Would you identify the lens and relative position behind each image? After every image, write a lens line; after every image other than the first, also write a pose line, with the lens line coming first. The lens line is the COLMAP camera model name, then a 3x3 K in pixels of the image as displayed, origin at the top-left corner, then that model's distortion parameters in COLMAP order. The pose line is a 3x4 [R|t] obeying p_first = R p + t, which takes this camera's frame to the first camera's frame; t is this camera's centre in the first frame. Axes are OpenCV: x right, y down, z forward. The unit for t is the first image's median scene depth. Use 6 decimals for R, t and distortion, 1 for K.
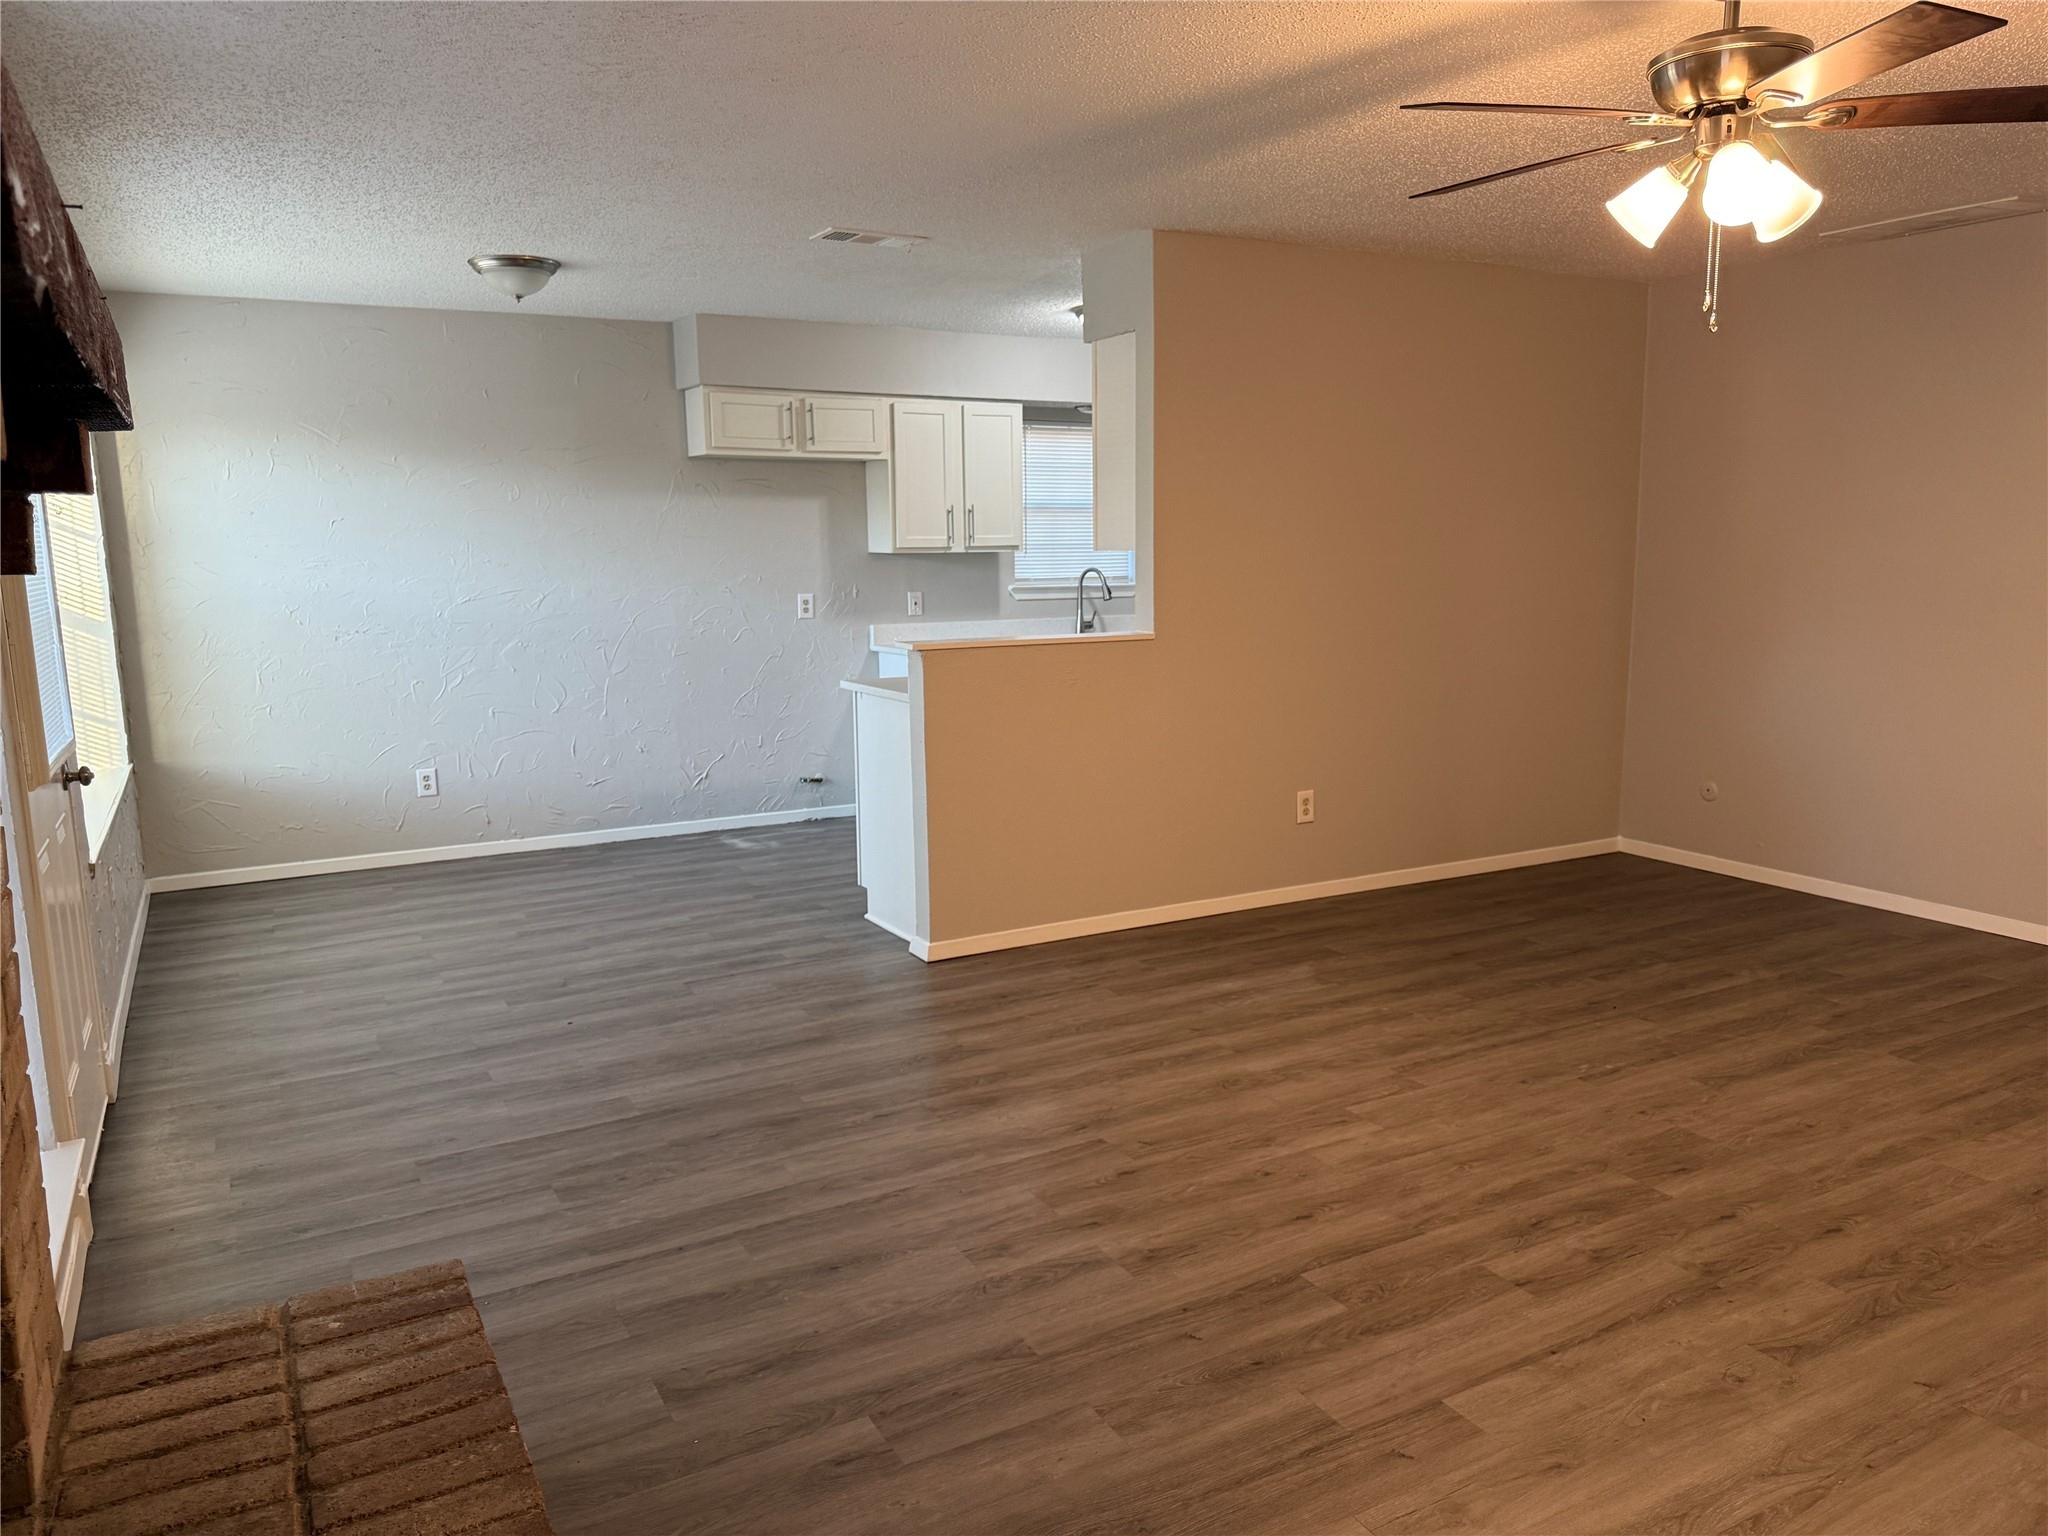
lens RADIAL K [[1412.0, 0, 1032.9], [0, 1412.0, 768.6], [0, 0, 1]] dist [0.031019, -0.061450]
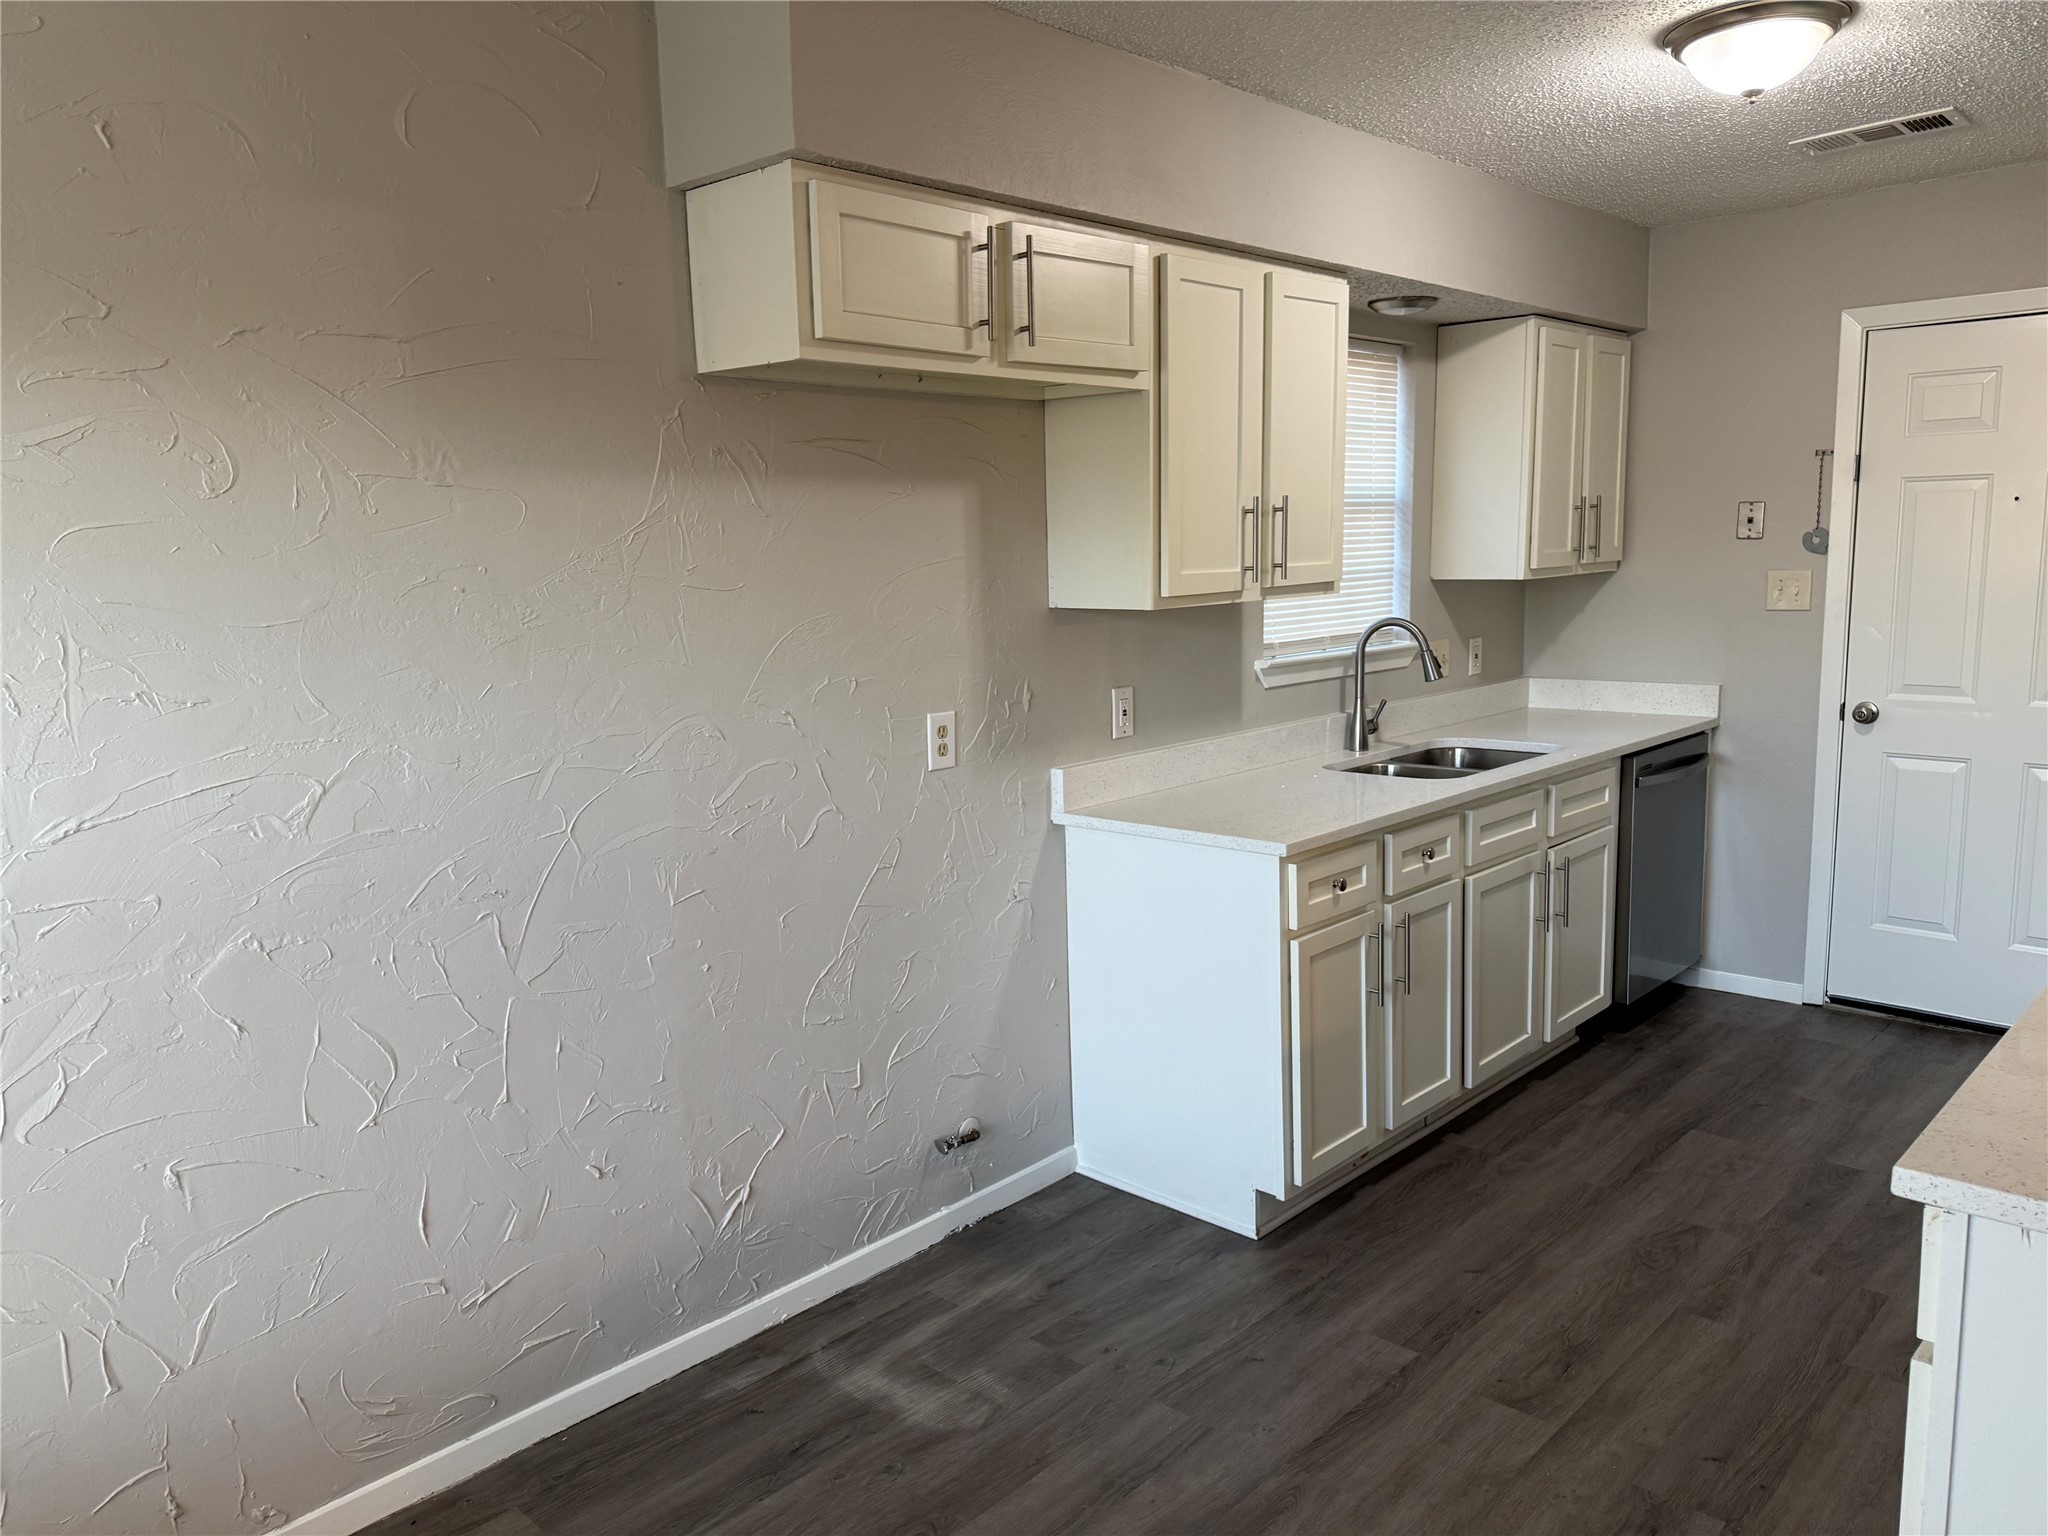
lens RADIAL K [[1412.0, 0, 1008.8], [0, 1412.0, 751.3], [0, 0, 1]] dist [0.031019, -0.061450]
pose [[0.957897, -0.062128, 0.280311, -0.279113], [0.067632, 0.997660, -0.009992, -0.114041], [-0.279034, 0.028529, 0.959857, 0.633106]]
